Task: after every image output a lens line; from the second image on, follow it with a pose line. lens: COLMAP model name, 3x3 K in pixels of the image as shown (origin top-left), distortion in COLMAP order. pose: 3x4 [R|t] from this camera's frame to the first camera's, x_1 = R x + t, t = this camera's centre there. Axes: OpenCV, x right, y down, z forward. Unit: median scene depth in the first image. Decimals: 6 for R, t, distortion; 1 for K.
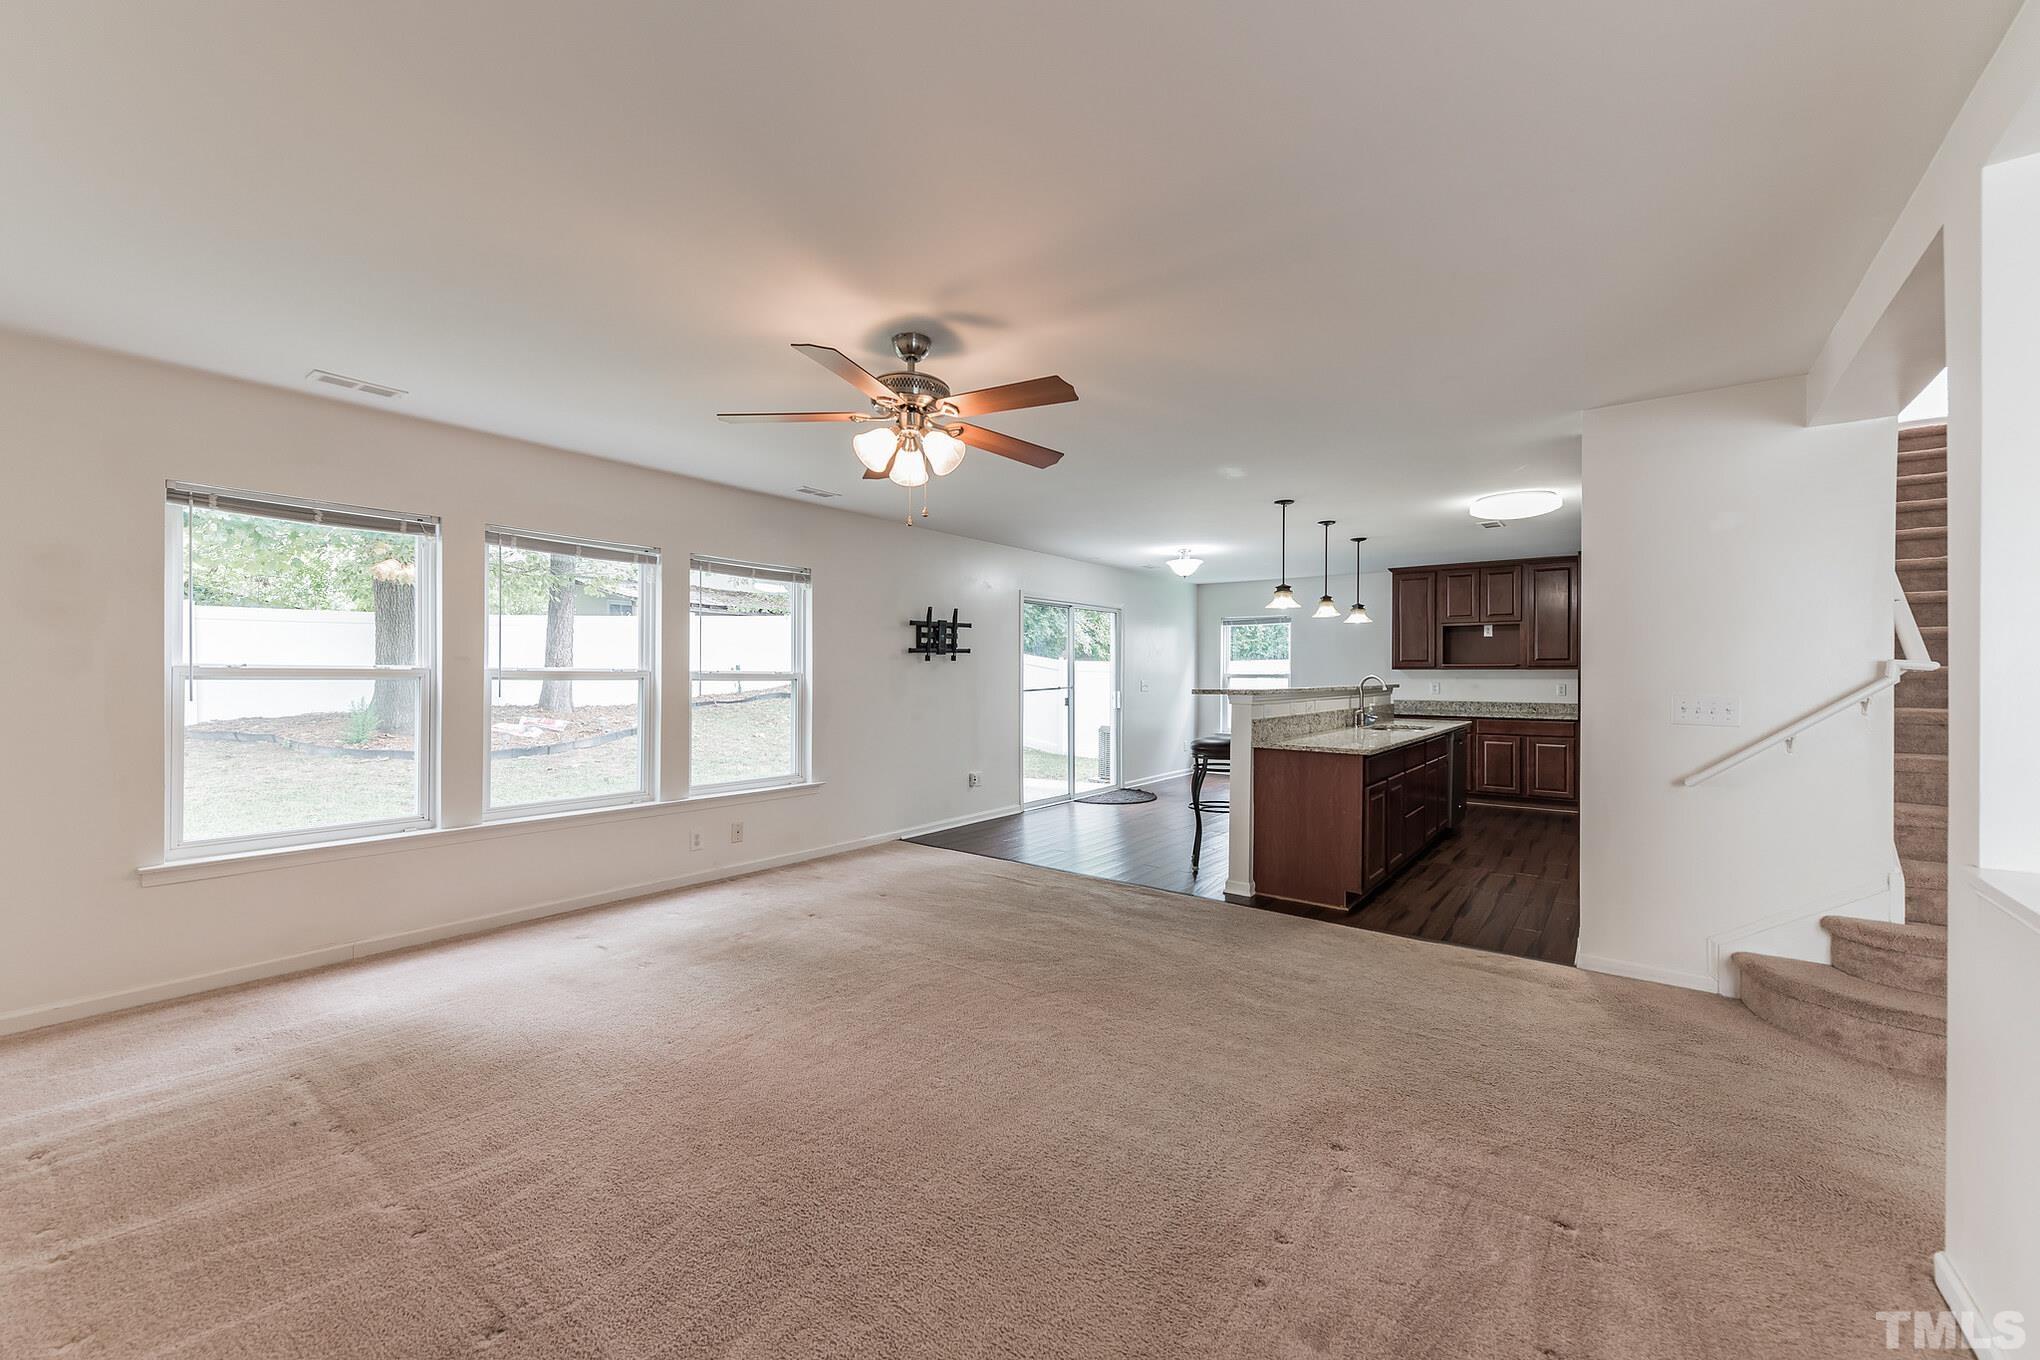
lens RADIAL K [[796.1, 0, 1036.6], [0, 796.1, 675.5], [0, 0, 1]] dist [0.001899, 0.000073]
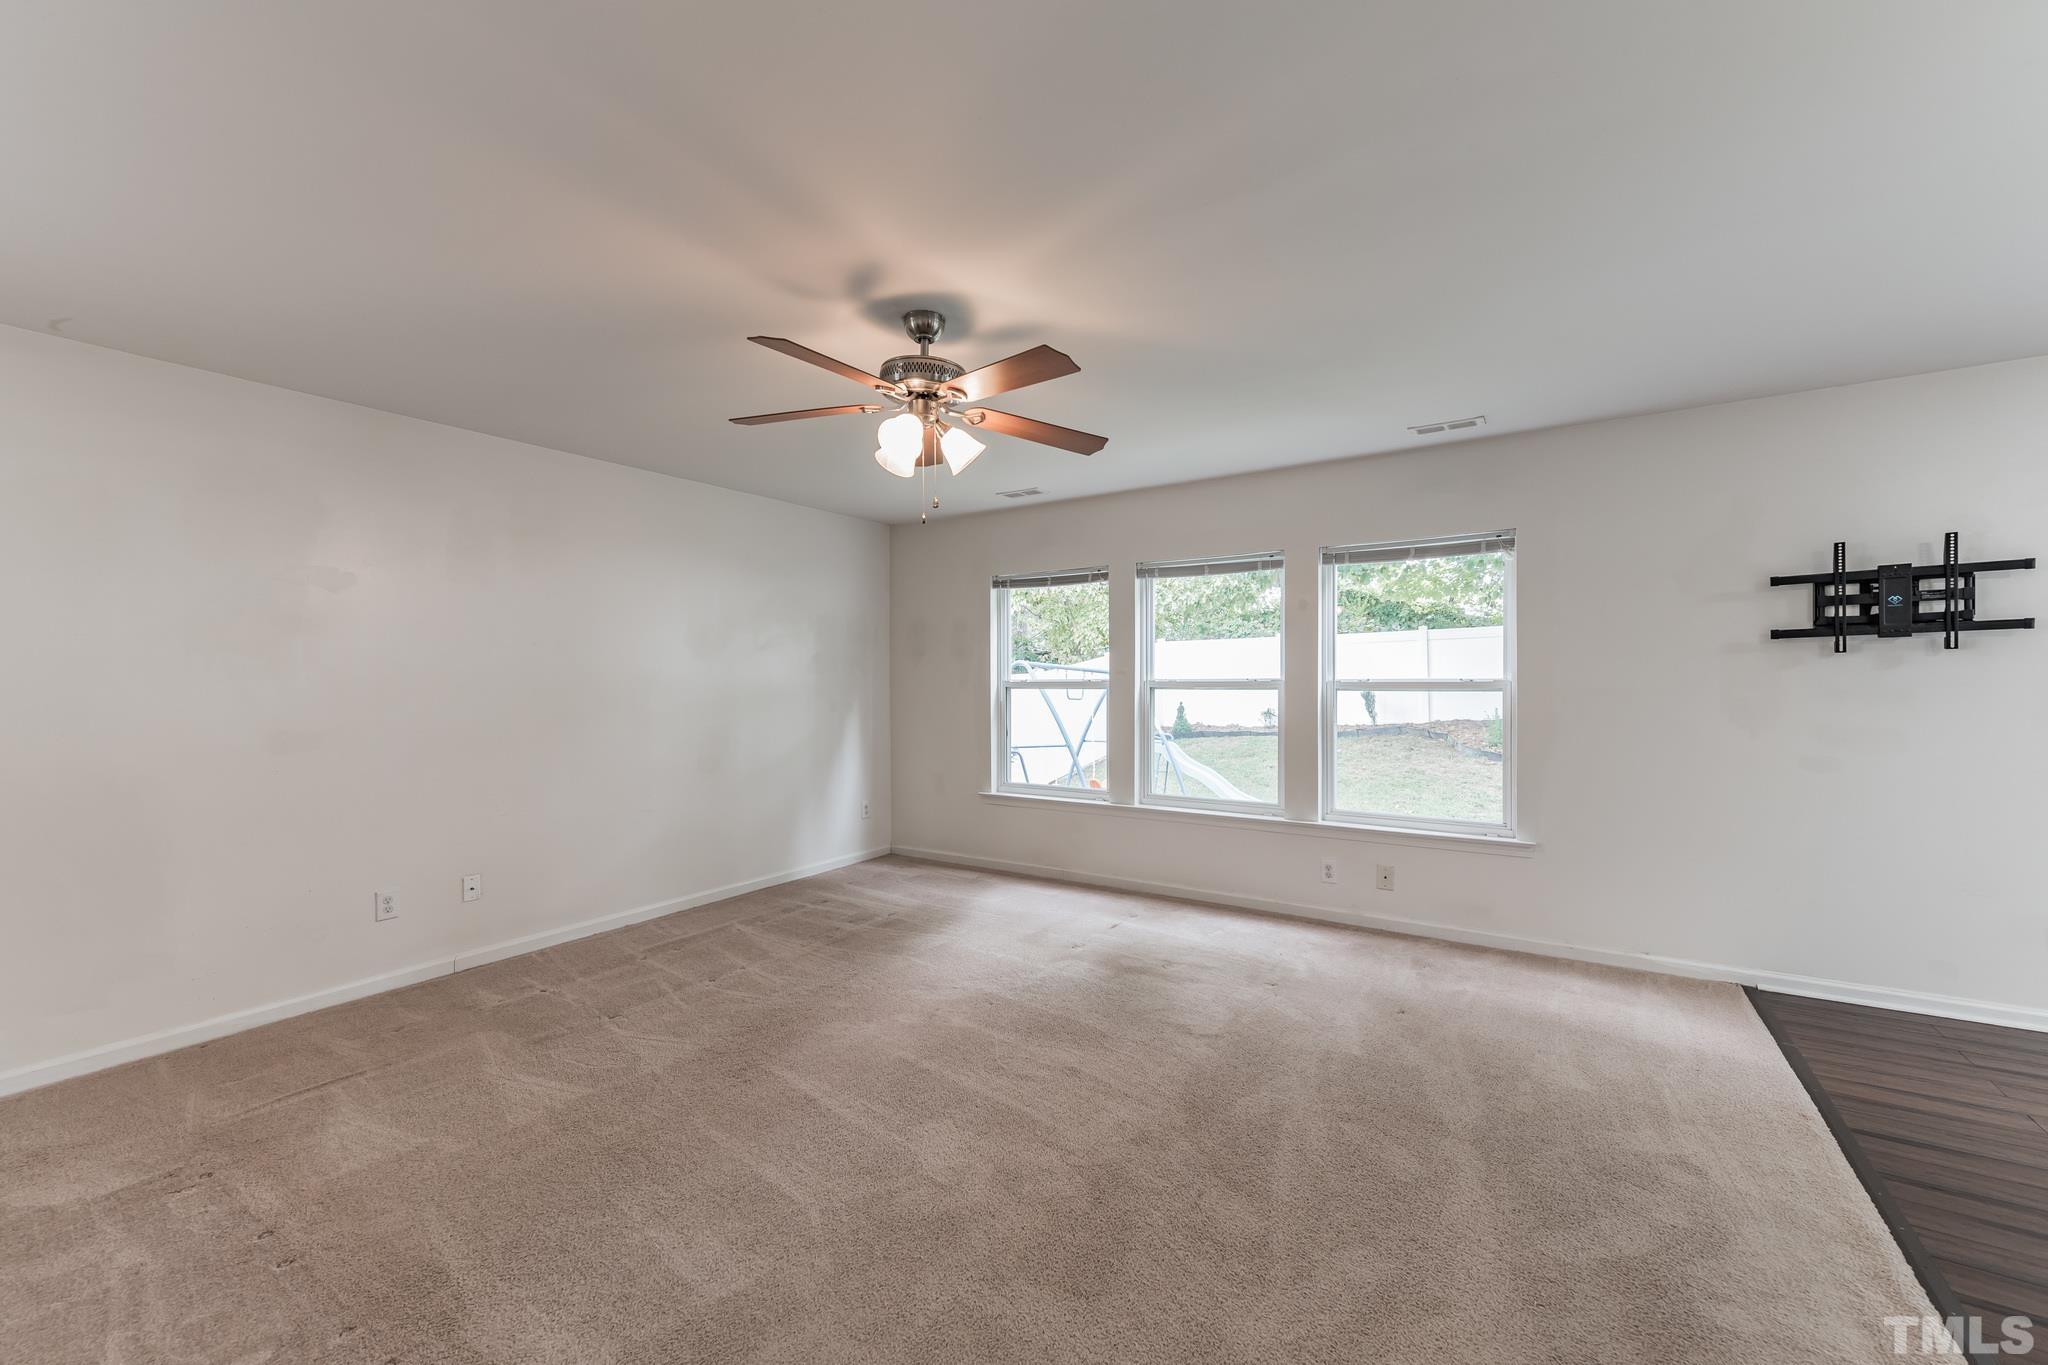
lens RADIAL K [[815.2, 0, 1024.0], [0, 815.2, 682.5], [0, 0, 1]] dist [0.020497, -0.000058]
pose [[0.055659, -0.009059, -0.998409, 0.409406], [0.002315, 0.999957, -0.008944, 0.004348], [0.998447, -0.001814, 0.055678, 0.549495]]
